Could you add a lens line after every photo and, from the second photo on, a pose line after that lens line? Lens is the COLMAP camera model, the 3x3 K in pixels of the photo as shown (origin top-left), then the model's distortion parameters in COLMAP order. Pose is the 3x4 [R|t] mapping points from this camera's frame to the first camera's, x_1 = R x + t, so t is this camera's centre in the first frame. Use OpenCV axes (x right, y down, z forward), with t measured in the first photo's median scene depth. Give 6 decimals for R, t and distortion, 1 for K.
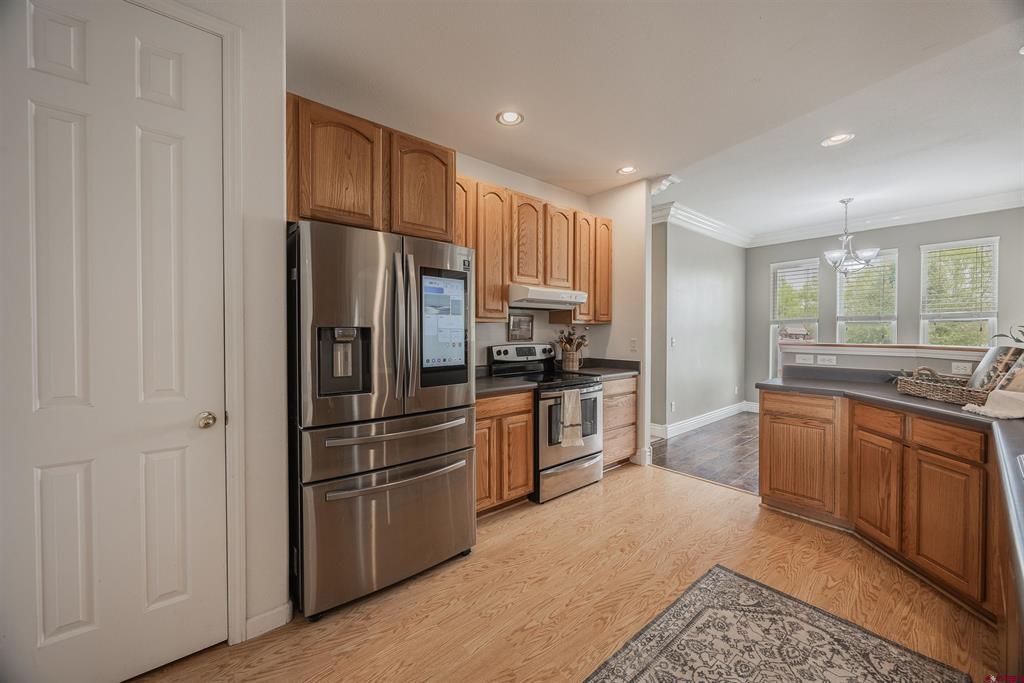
lens RADIAL K [[385.5, 0, 512.0], [0, 385.5, 341.5], [0, 0, 1]] dist [-0.001503, -0.000289]
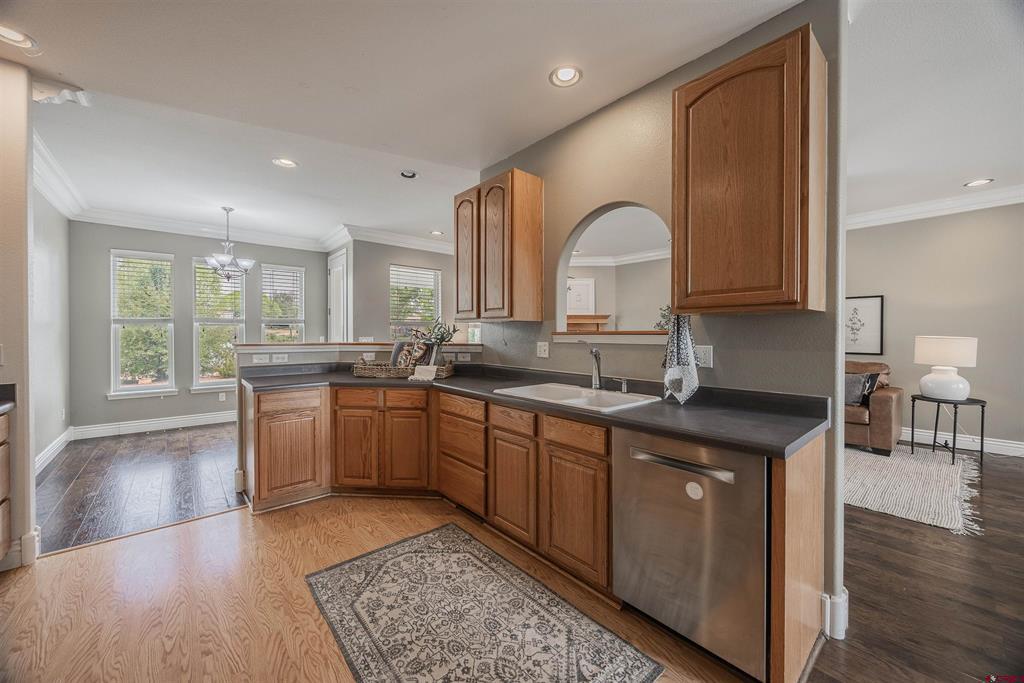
lens RADIAL K [[385.5, 0, 512.0], [0, 385.5, 341.5], [0, 0, 1]] dist [-0.001503, -0.000289]
pose [[-0.015190, -0.018929, 0.999705, -0.478064], [0.025440, 0.999490, 0.019311, -0.006831], [-0.999561, 0.025726, -0.014701, 0.564920]]
